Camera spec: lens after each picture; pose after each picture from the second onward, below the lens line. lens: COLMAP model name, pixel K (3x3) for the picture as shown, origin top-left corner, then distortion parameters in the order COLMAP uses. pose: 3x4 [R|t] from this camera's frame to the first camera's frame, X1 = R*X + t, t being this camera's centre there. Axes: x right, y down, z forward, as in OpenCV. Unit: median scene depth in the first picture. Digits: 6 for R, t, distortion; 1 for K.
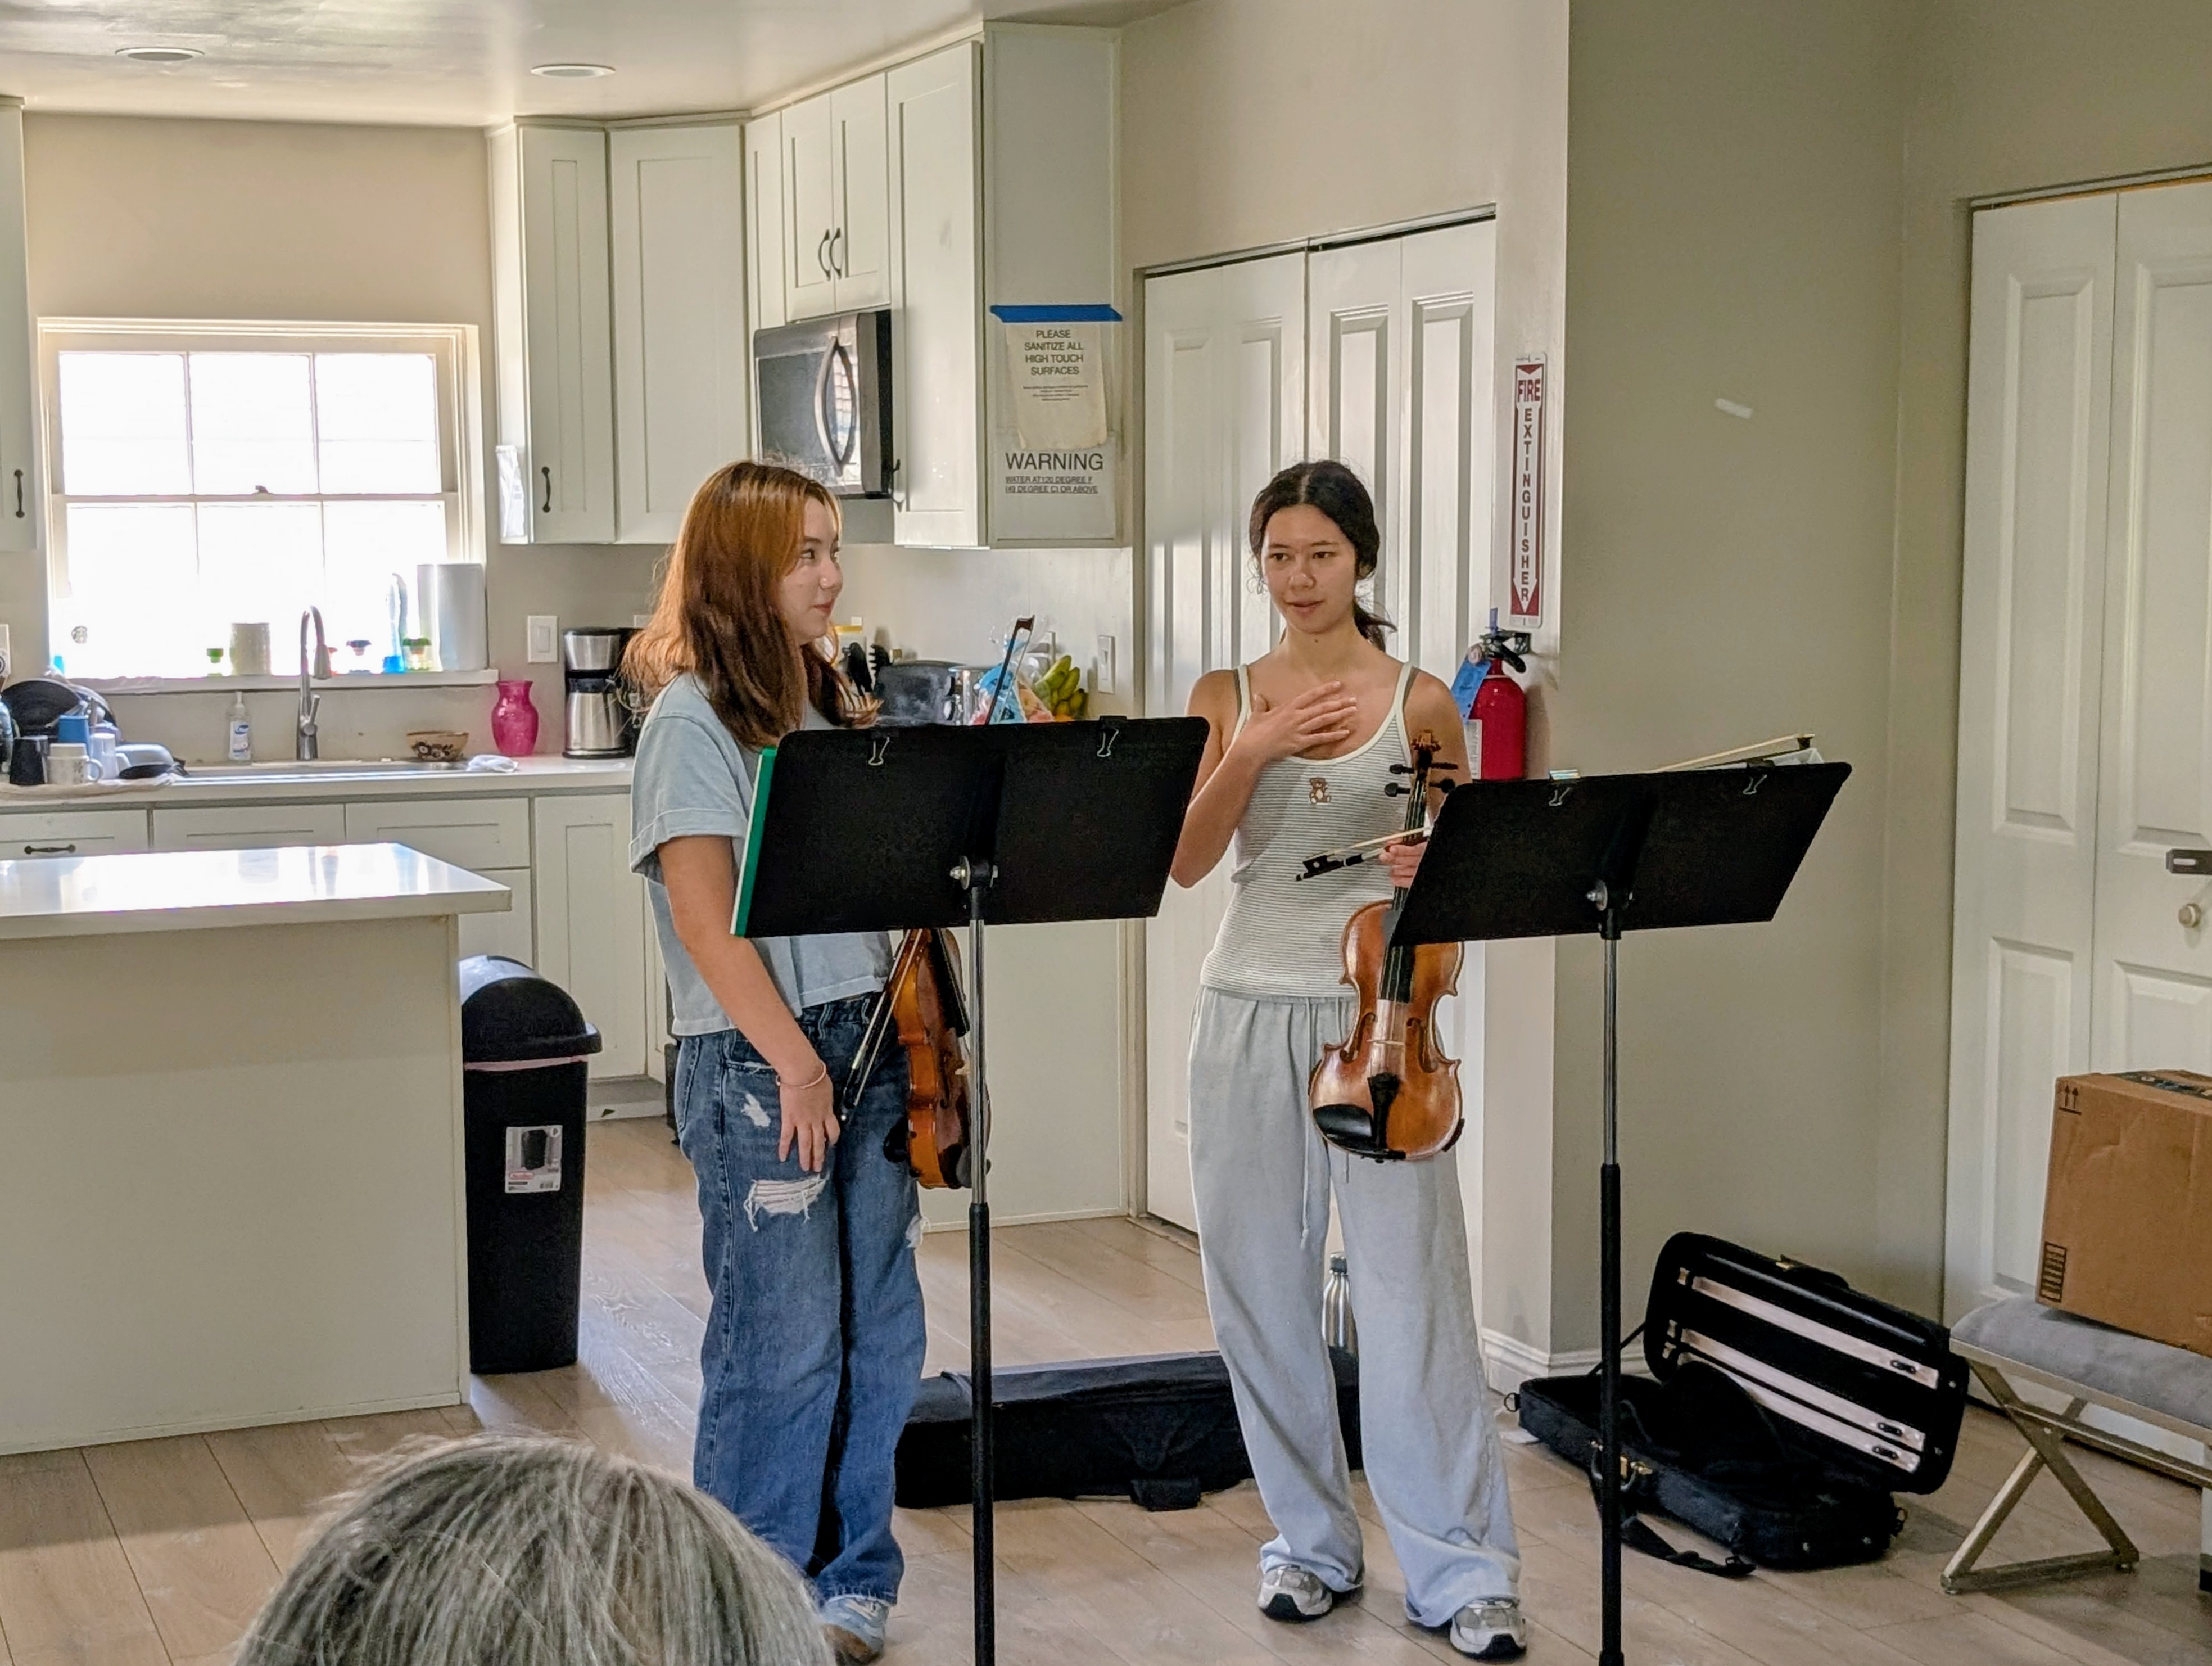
lens RADIAL K [[3218.9, 0, 1127.8], [0, 3218.9, 833.5], [0, 0, 1]] dist [0.027590, 0.000000]
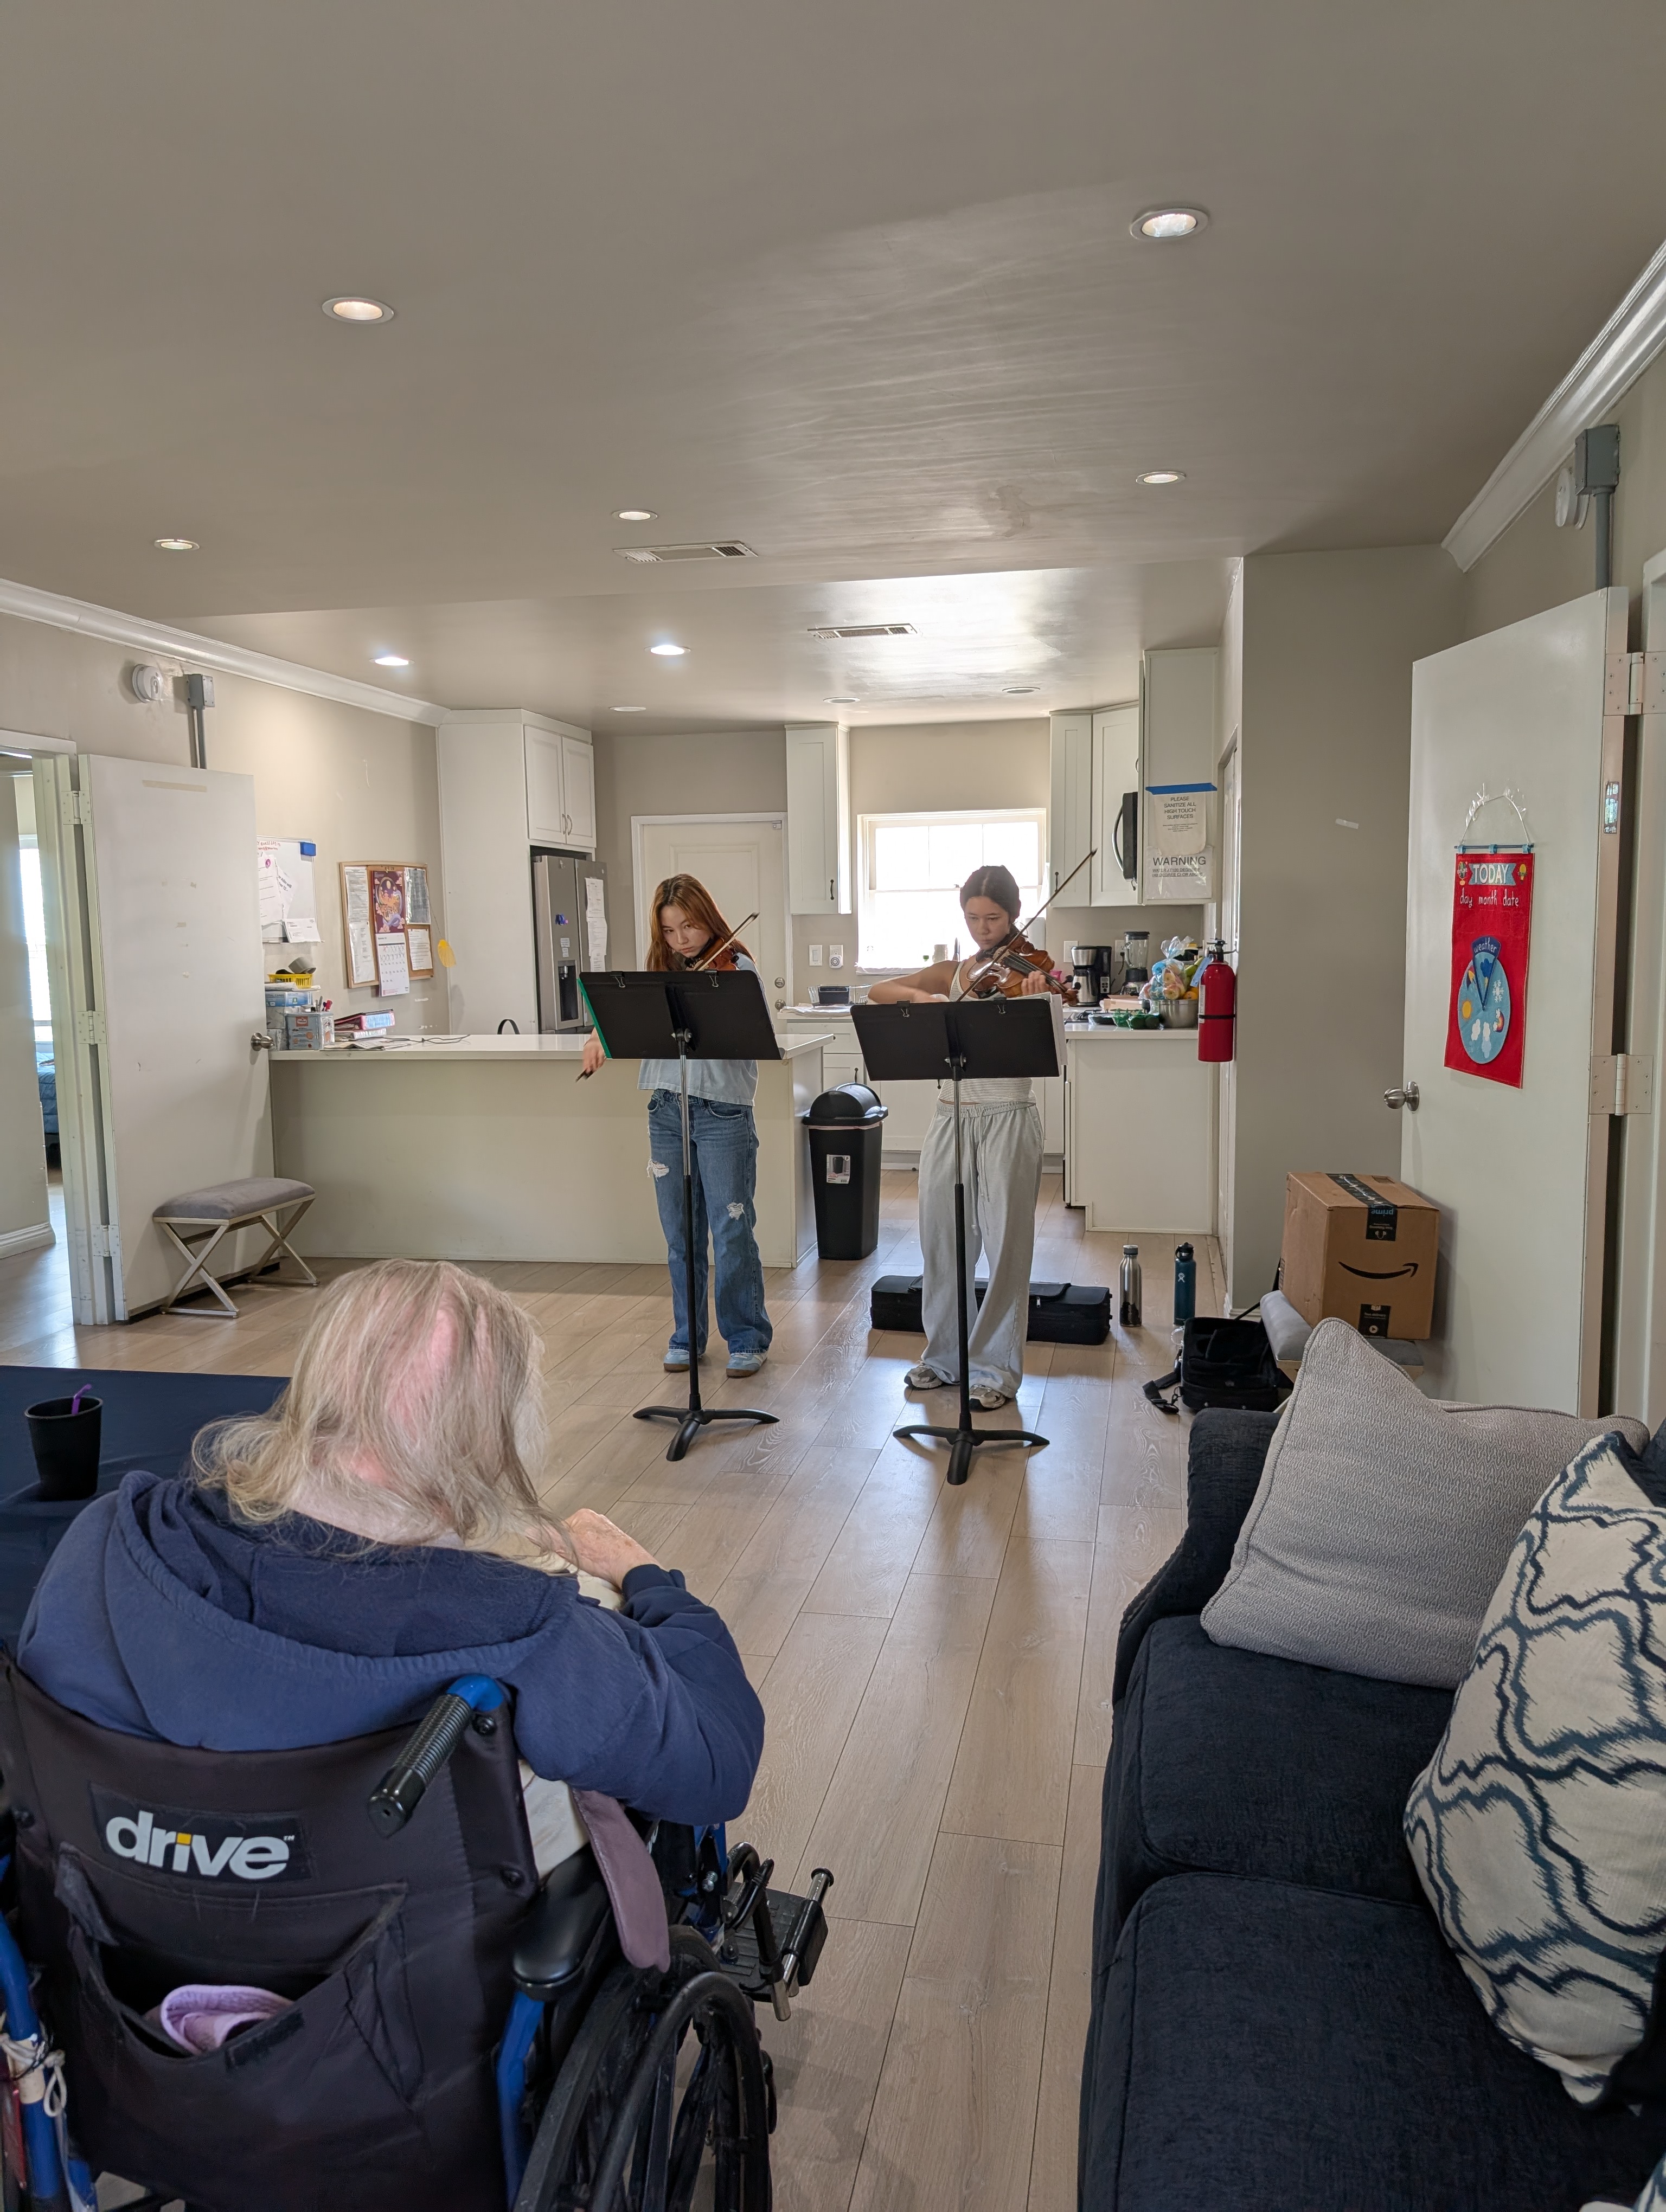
lens RADIAL K [[1545.0, 0, 842.4], [0, 1545.0, 1099.0], [0, 0, 1]] dist [0.021828, -0.019289]
pose [[0.812667, 0.056252, -0.580007, 0.388886], [-0.039537, 0.998359, 0.041429, 0.002980], [0.581385, -0.010737, 0.813558, 0.074843]]
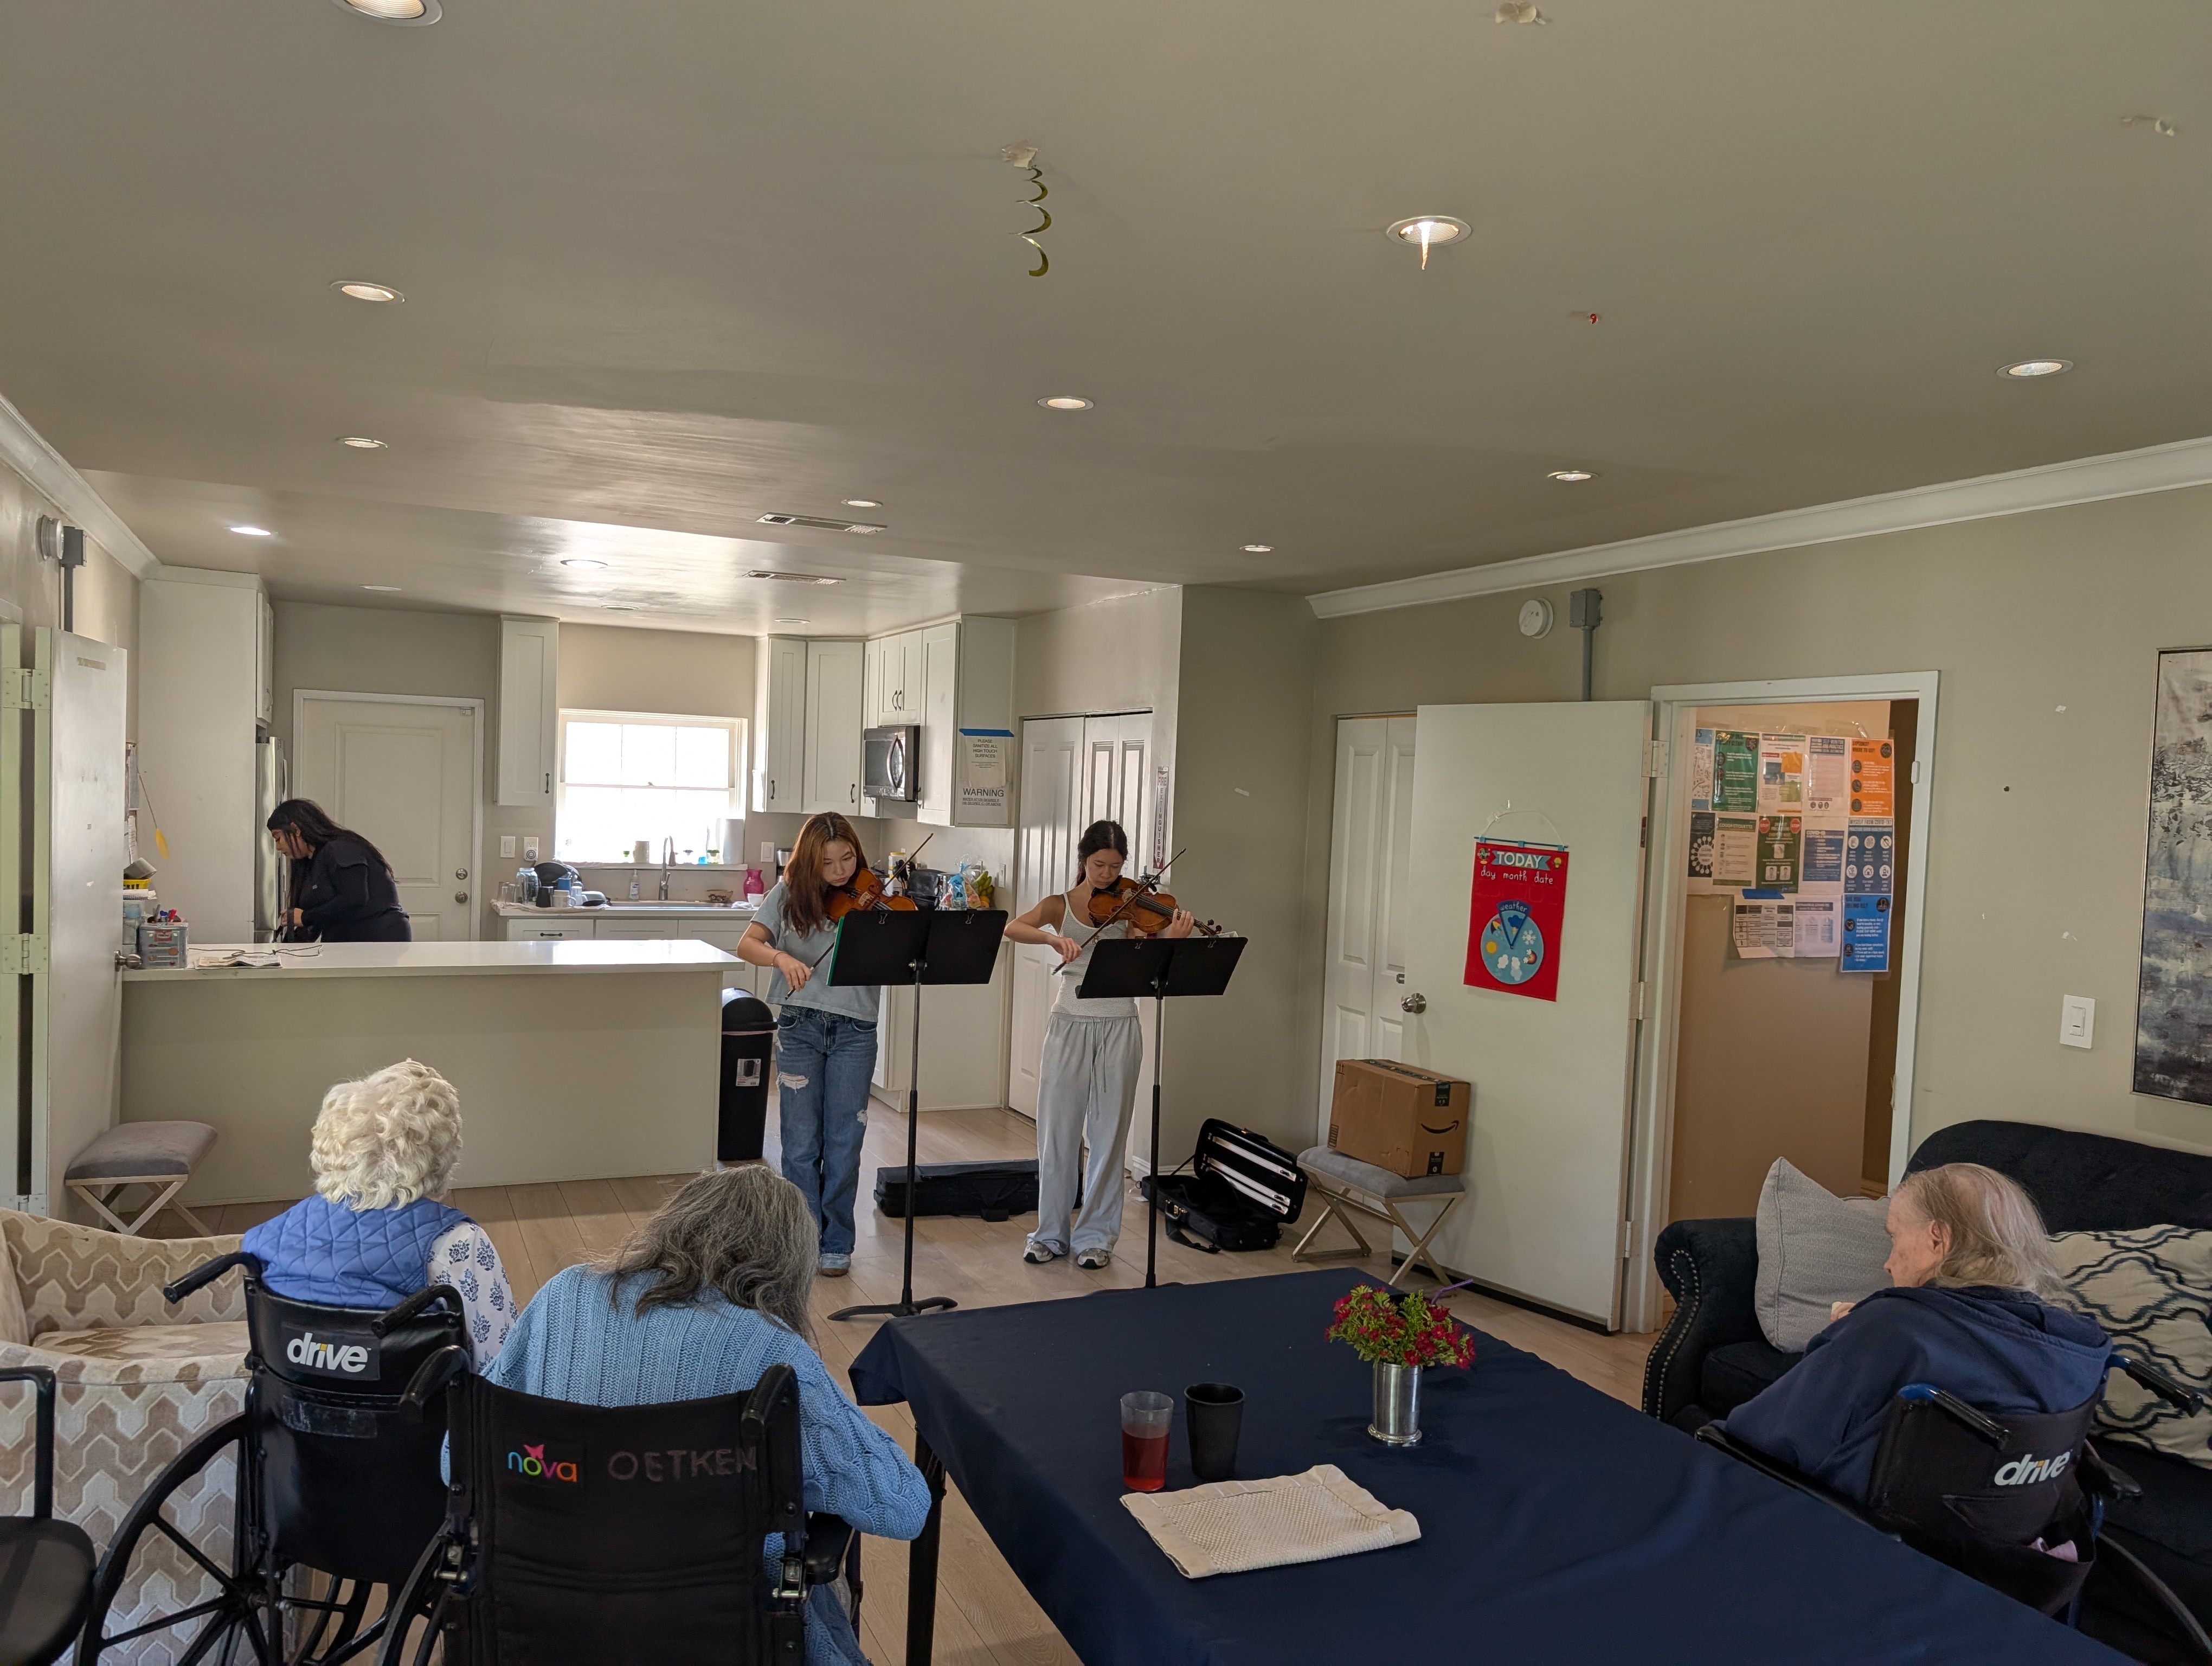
lens RADIAL K [[1545.0, 0, 1113.7], [0, 1545.0, 831.4], [0, 0, 1]] dist [0.021828, -0.019289]
pose [[0.998350, 0.044441, 0.036367, 0.034913], [-0.041775, 0.996598, -0.071050, -0.007938], [-0.039400, 0.069414, 0.996810, -0.164497]]
